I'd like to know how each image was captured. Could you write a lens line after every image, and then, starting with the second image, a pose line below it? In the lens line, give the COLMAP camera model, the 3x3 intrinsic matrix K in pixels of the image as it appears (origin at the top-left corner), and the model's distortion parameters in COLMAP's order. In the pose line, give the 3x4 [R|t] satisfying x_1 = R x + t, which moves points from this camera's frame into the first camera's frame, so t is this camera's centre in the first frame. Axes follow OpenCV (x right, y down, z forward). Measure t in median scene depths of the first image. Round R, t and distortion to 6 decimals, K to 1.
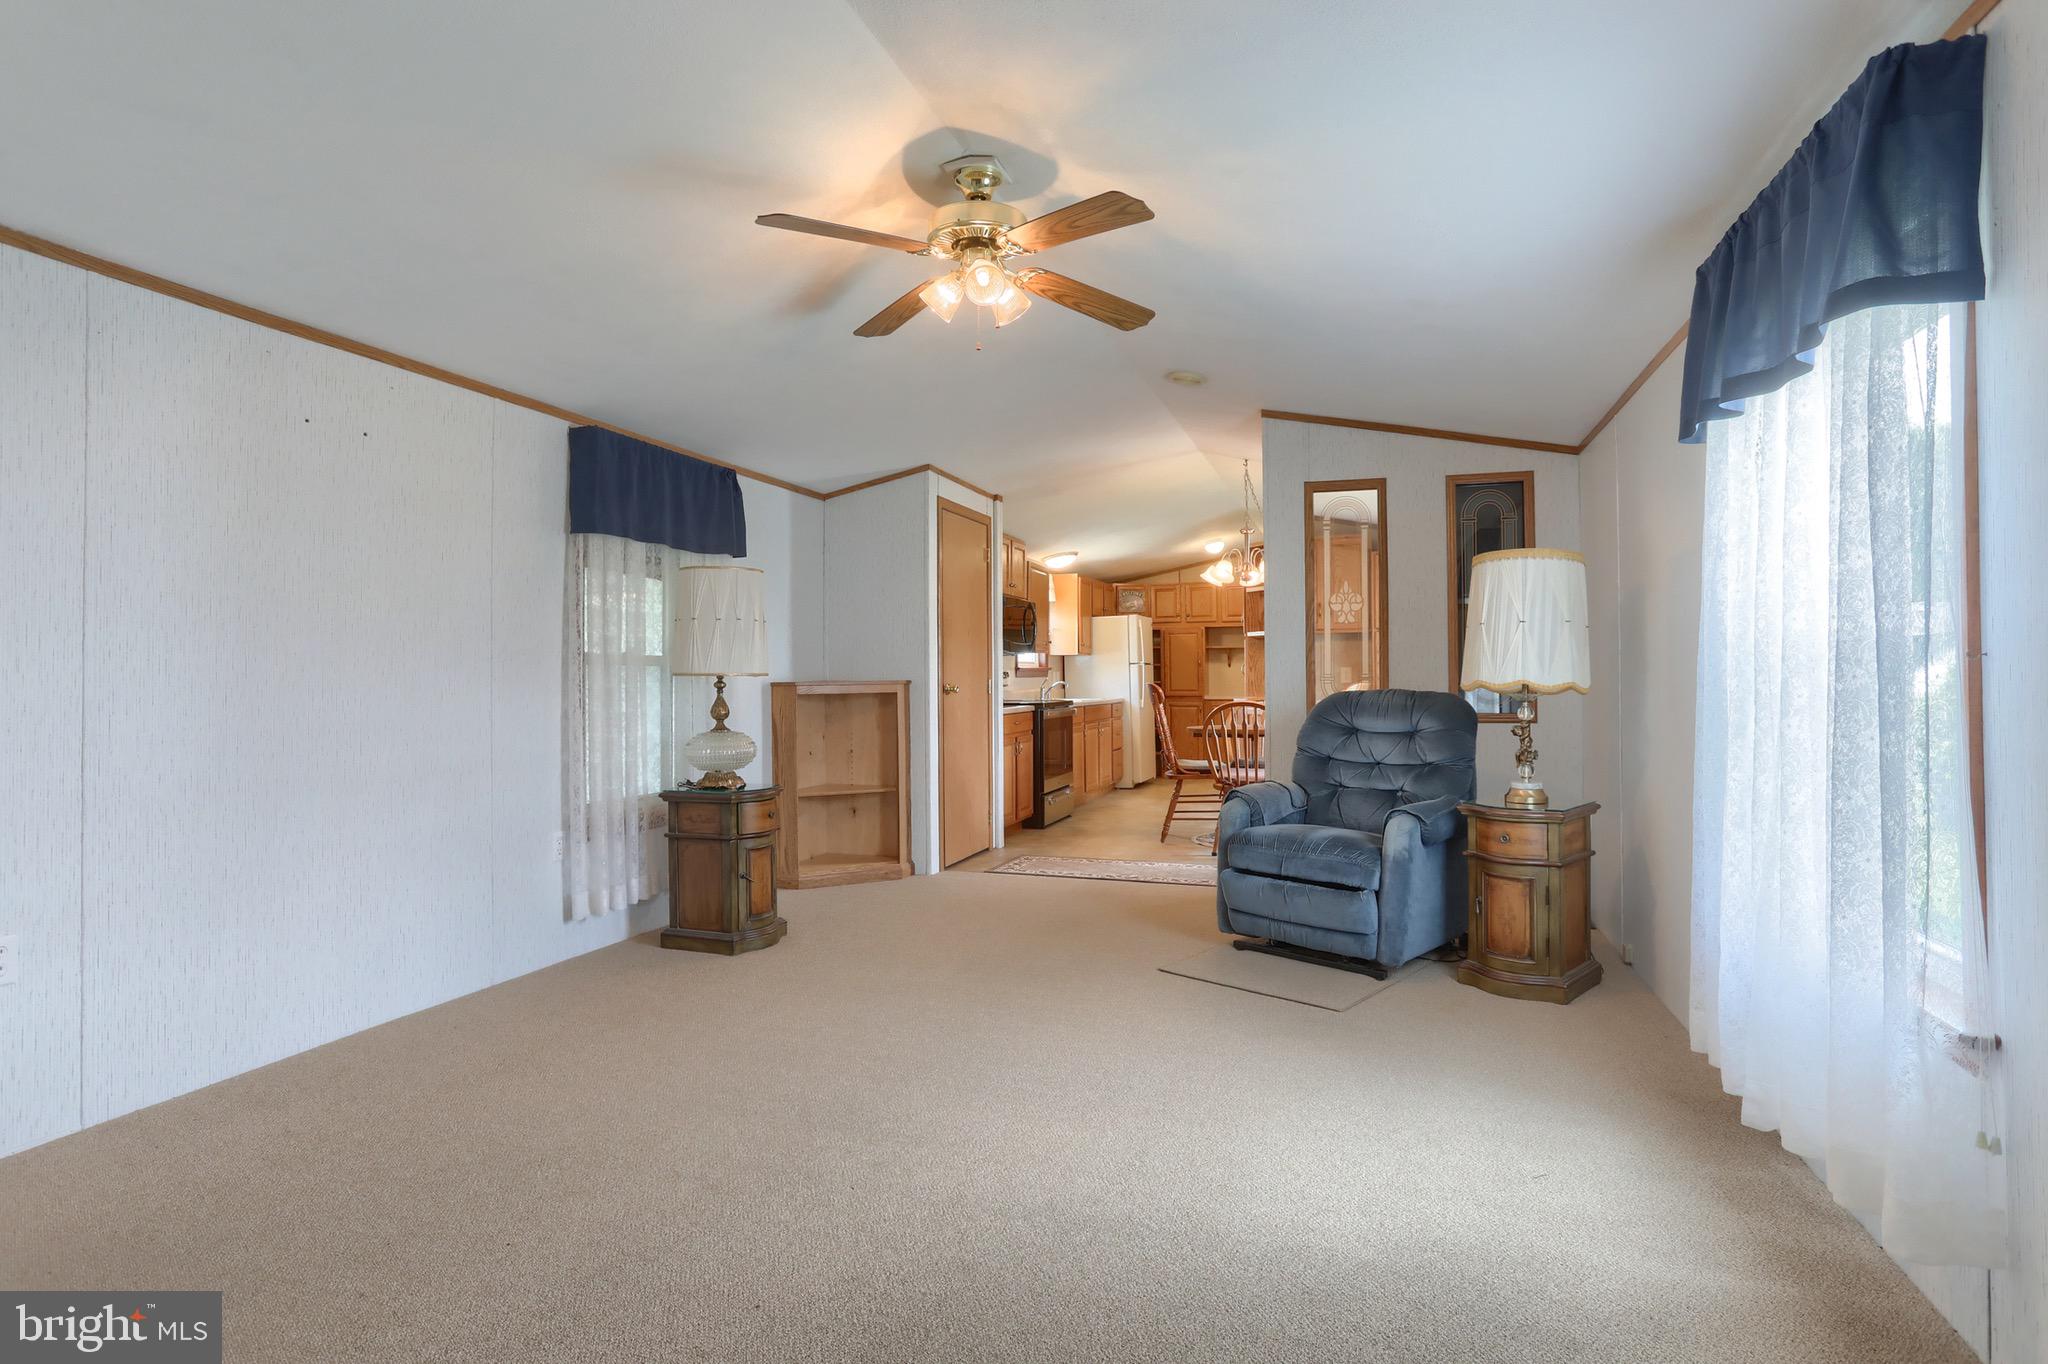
lens RADIAL K [[1020.6, 0, 1024.0], [0, 1020.6, 682.0], [0, 0, 1]] dist [-0.063155, 0.041648]
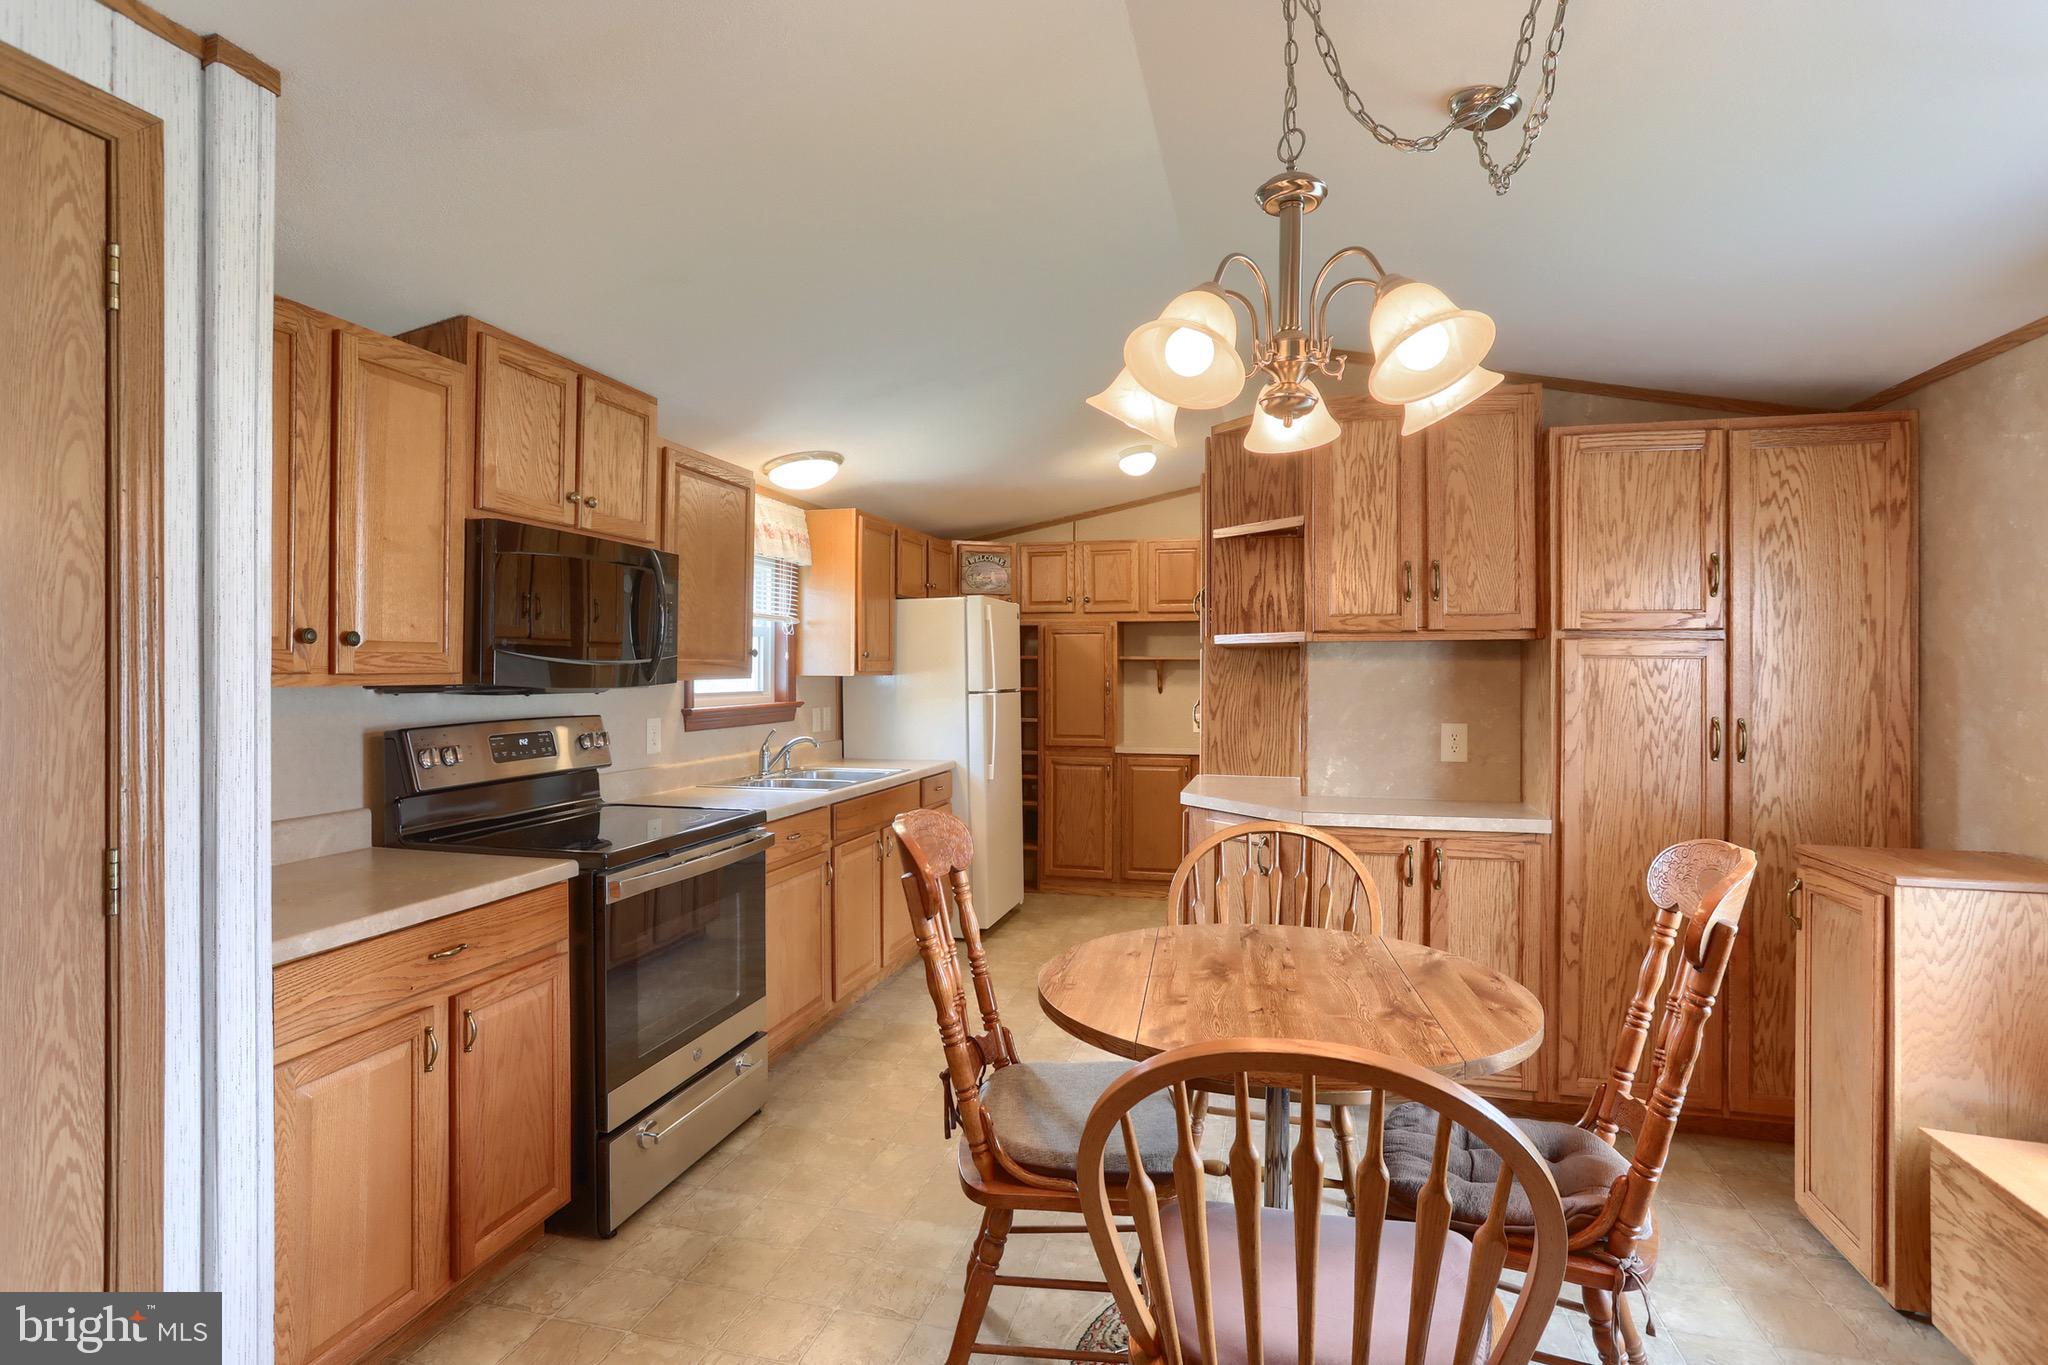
lens RADIAL K [[1016.1, 0, 1027.5], [0, 1016.1, 670.7], [0, 0, 1]] dist [-0.065273, 0.040543]
pose [[0.996696, 0.006367, 0.080972, 0.218144], [-0.006044, 0.999973, -0.004225, -0.063849], [-0.080997, 0.003722, 0.996707, 1.175702]]
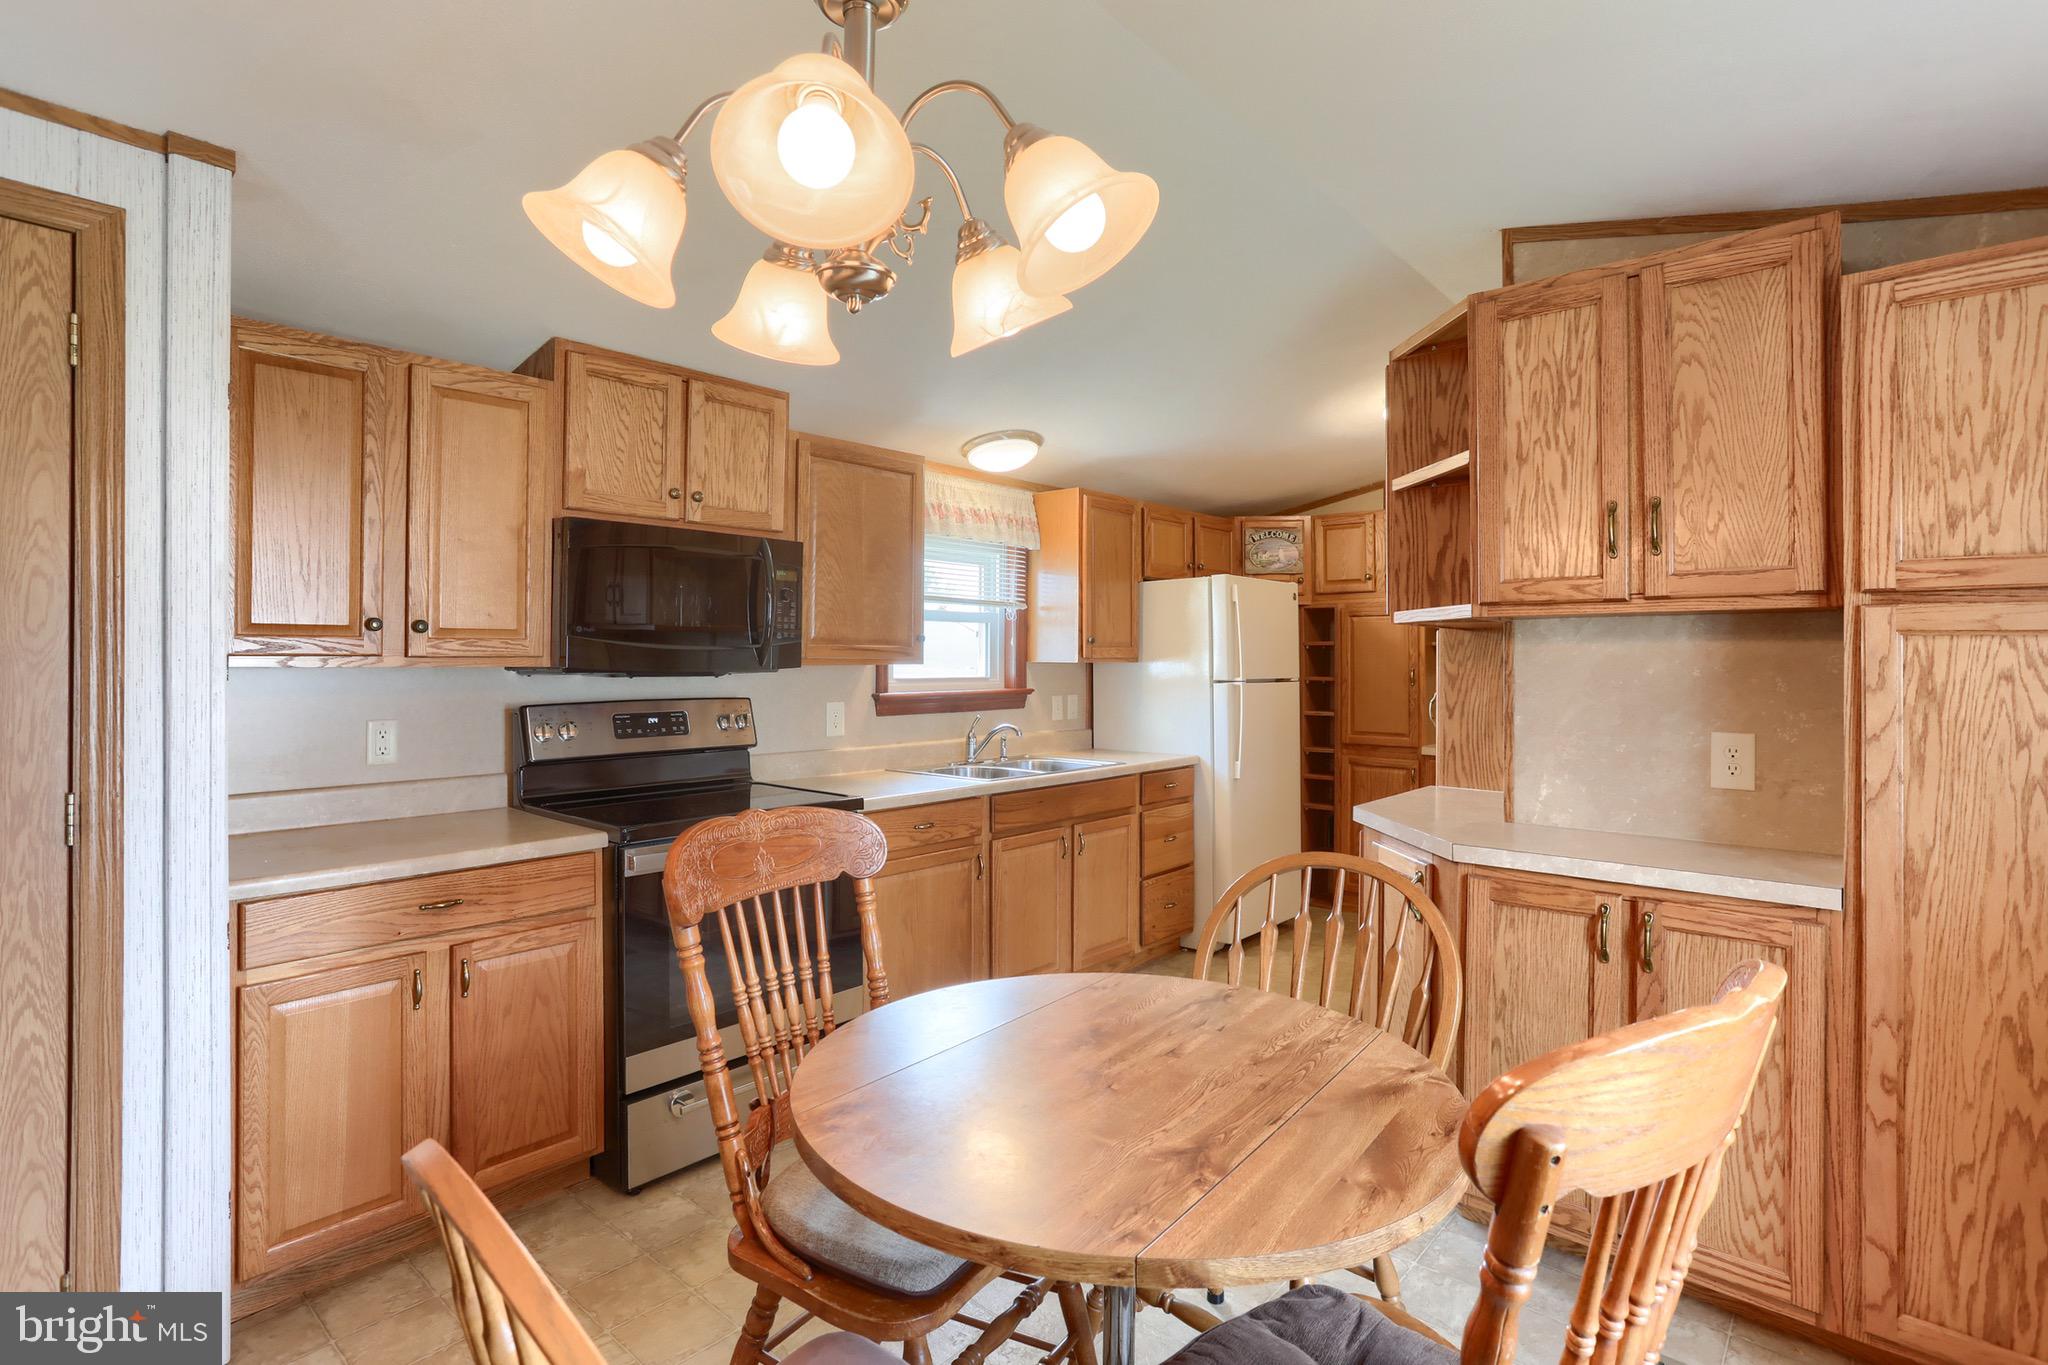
lens RADIAL K [[1009.3, 0, 1023.4], [0, 1009.3, 652.4], [0, 0, 1]] dist [-0.061513, 0.035179]
pose [[0.925998, 0.005787, -0.377485, 0.461247], [-0.009501, 0.999923, -0.007976, -0.063466], [0.377410, 0.010972, 0.925981, 1.295323]]
